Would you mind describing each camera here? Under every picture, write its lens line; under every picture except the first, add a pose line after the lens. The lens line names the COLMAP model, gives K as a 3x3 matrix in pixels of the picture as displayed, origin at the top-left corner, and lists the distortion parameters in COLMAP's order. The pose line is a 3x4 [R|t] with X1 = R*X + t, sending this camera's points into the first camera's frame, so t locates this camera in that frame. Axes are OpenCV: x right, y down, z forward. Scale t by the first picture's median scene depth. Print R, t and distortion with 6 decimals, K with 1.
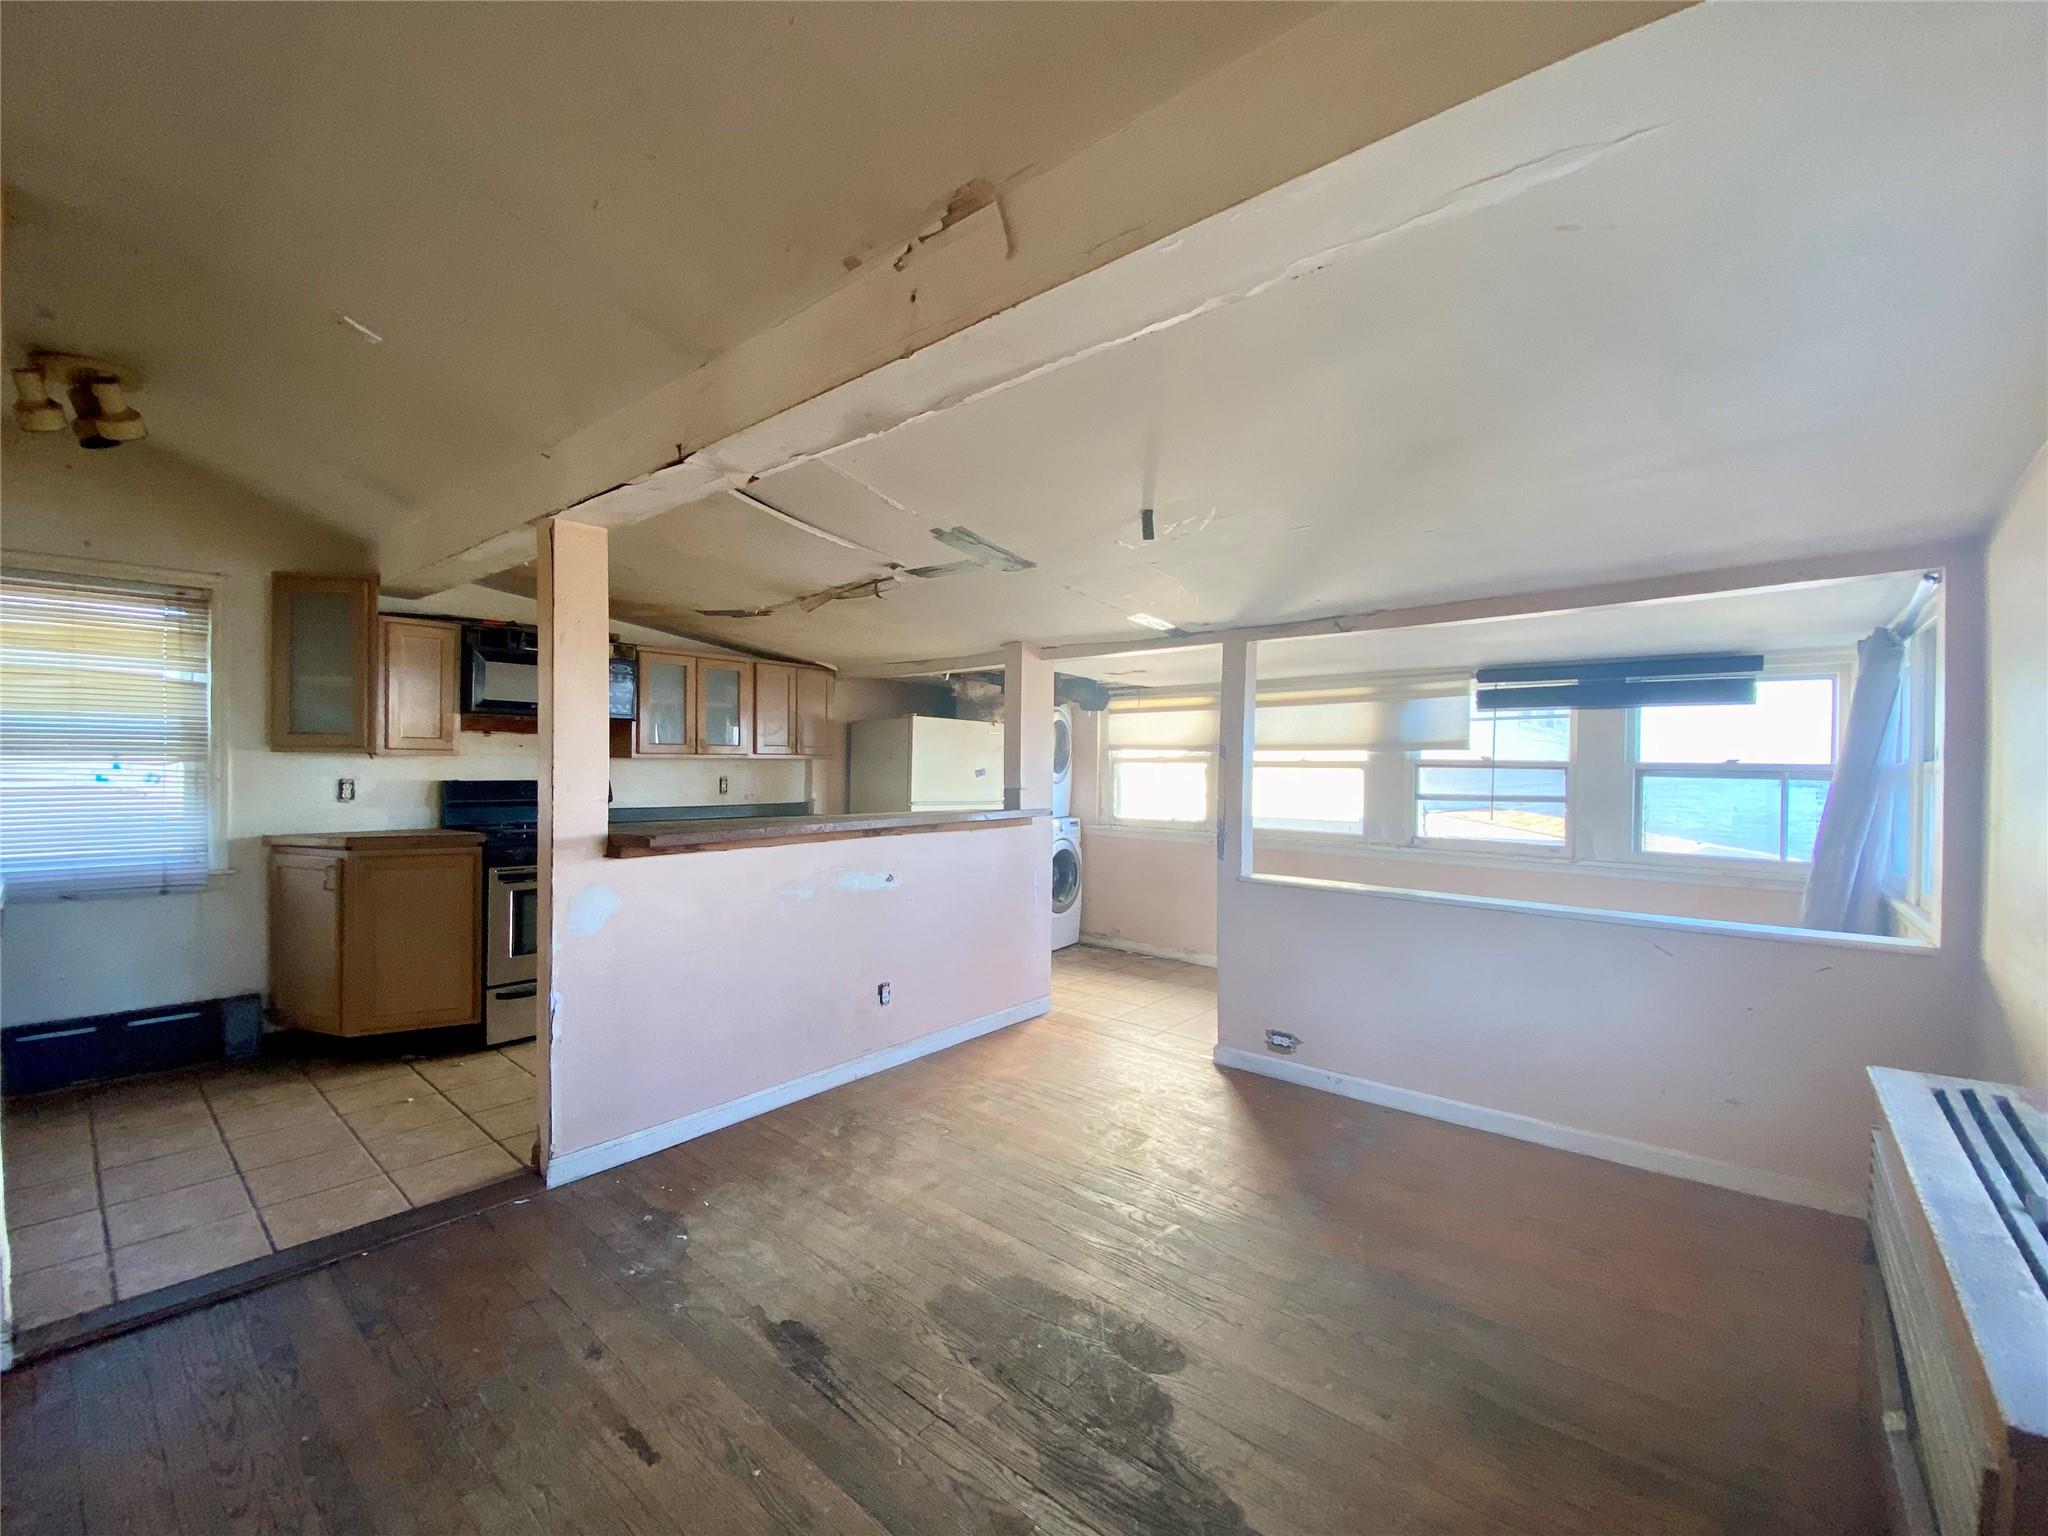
lens RADIAL K [[833.6, 0, 1019.9], [0, 833.6, 764.8], [0, 0, 1]] dist [0.000628, 0.000103]
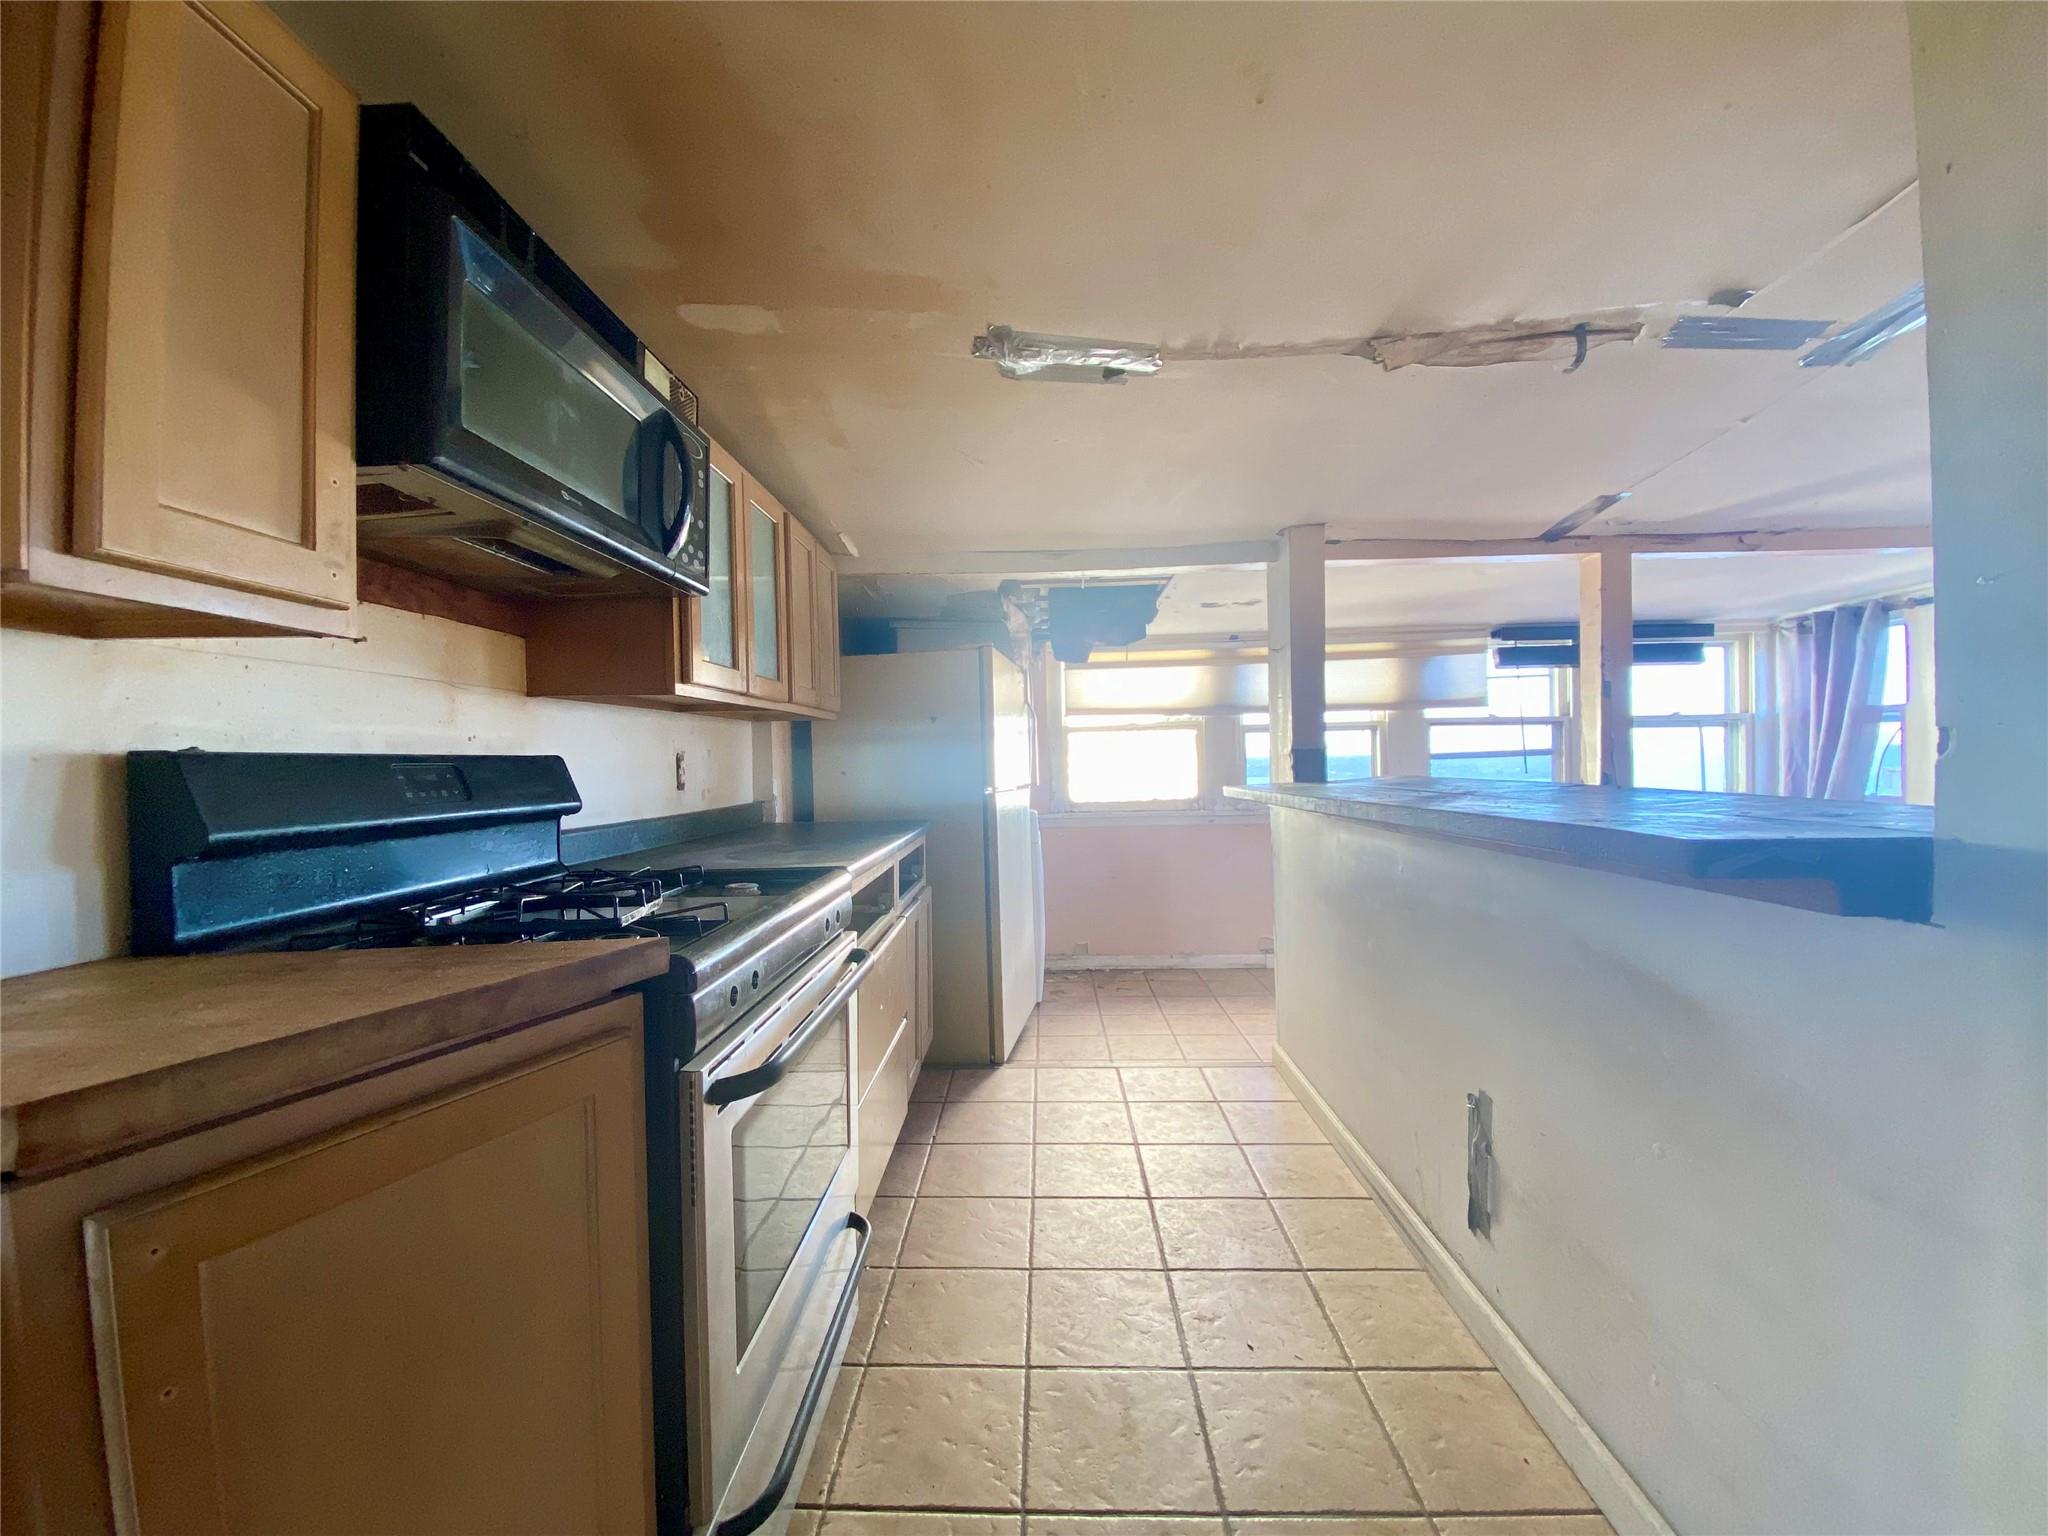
lens RADIAL K [[833.6, 0, 1017.6], [0, 833.6, 773.3], [0, 0, 1]] dist [0.000628, 0.000103]
pose [[0.782662, -0.037467, 0.621318, -0.546879], [0.030372, 0.999297, 0.022001, 0.023356], [-0.621705, 0.001652, 0.783250, 0.563504]]
